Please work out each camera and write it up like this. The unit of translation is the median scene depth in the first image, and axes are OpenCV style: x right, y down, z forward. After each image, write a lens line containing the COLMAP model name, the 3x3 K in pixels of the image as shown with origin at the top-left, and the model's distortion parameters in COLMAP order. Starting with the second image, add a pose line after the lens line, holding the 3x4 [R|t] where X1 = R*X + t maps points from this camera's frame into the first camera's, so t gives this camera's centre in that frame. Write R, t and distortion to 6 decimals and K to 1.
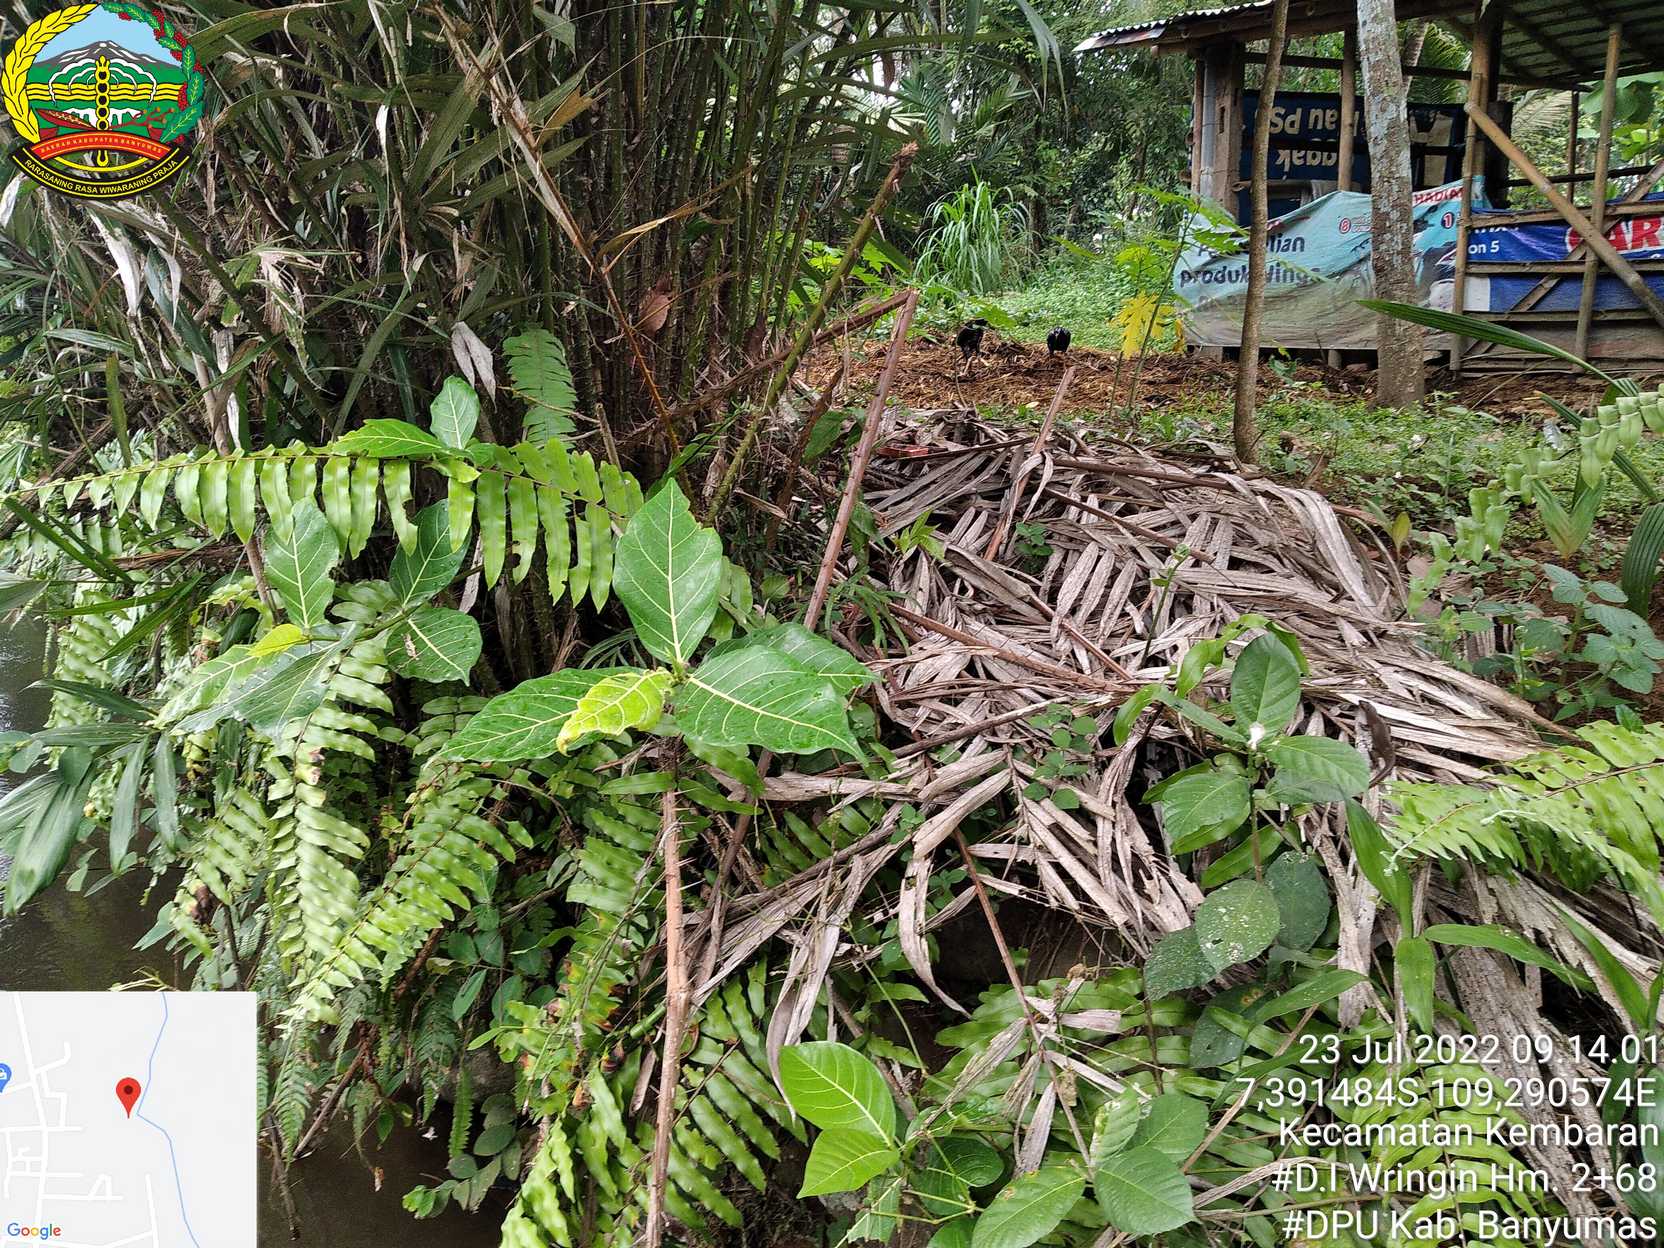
lens RADIAL K [[1360.7, 0, 832.0], [0, 1360.7, 624.0], [0, 0, 1]] dist [0.012470, -0.068596]
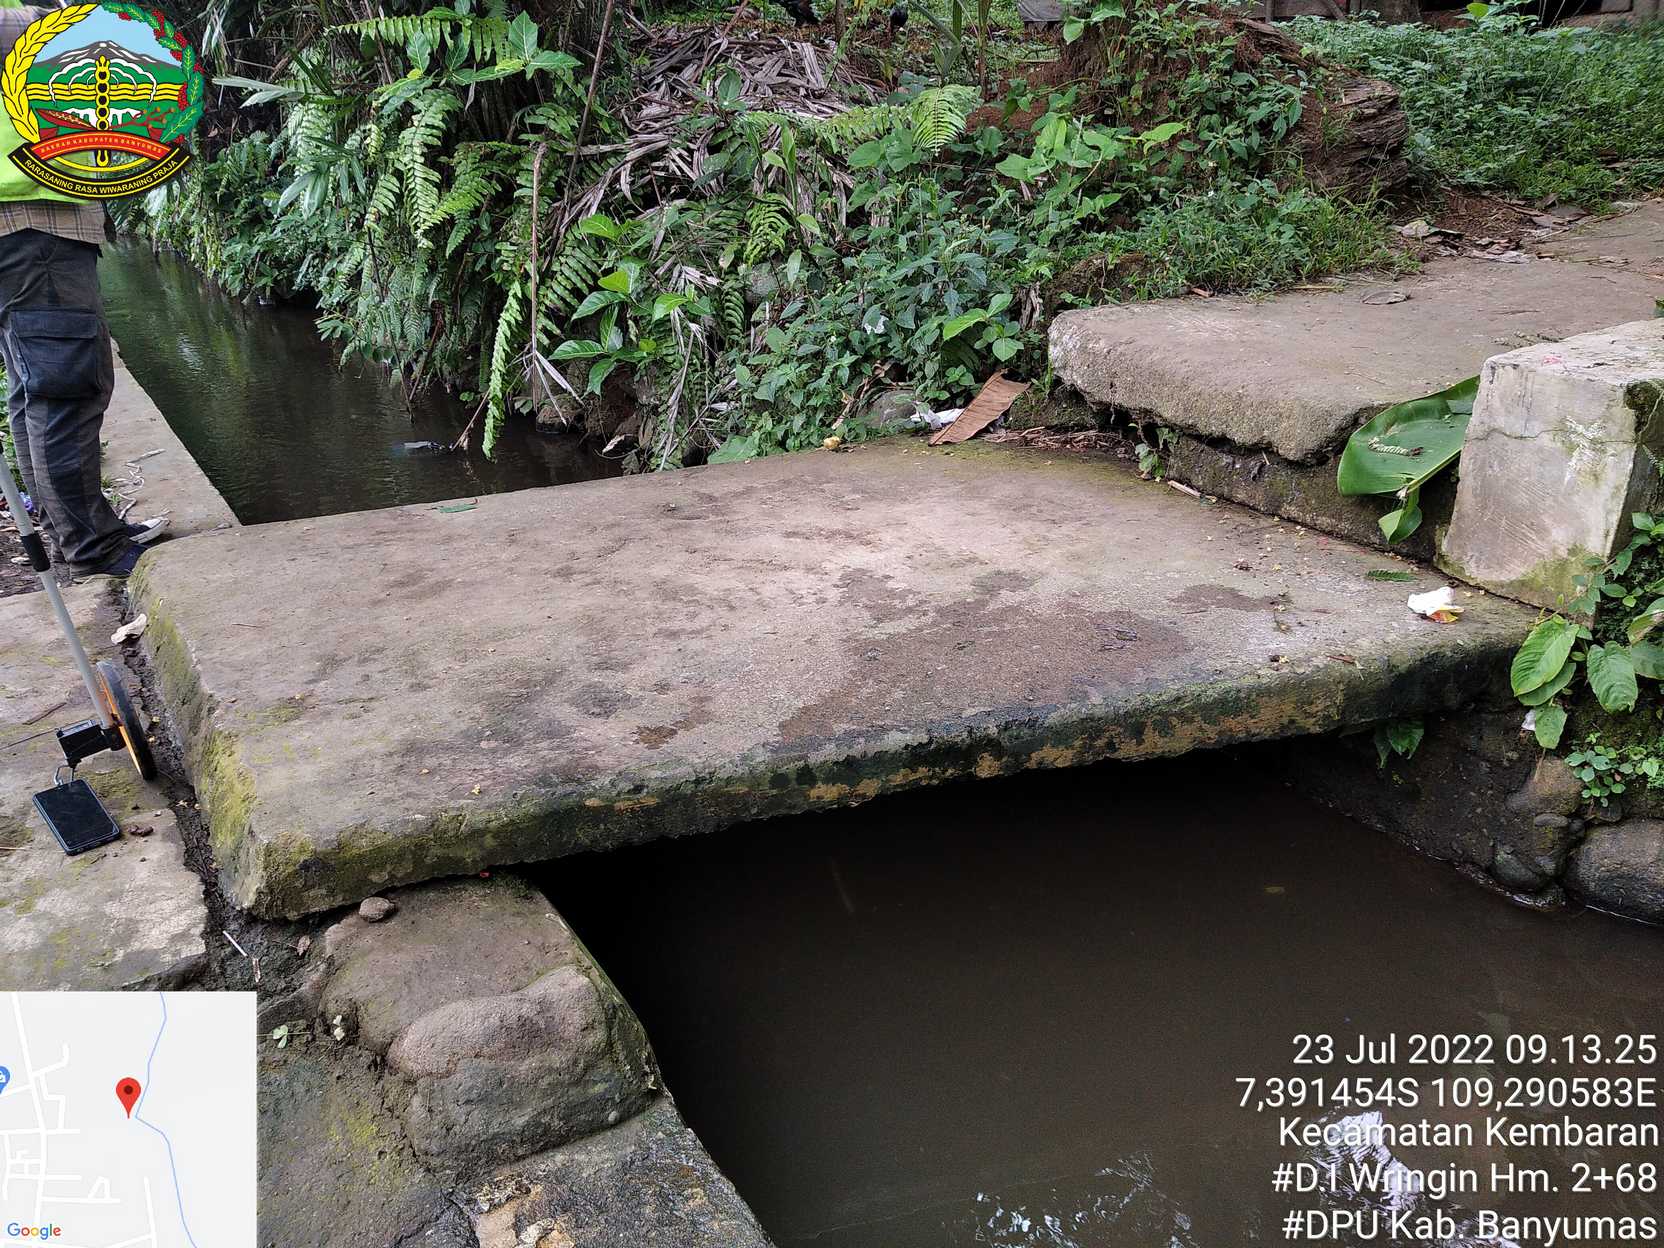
lens RADIAL K [[1373.3, 0, 832.0], [0, 1373.3, 624.0], [0, 0, 1]] dist [0.090674, -0.274264]
pose [[0.999444, -0.015816, -0.029354, 0.559083], [0.020833, 0.983557, 0.179390, 0.608664], [0.026035, -0.179902, 0.983340, -2.051639]]
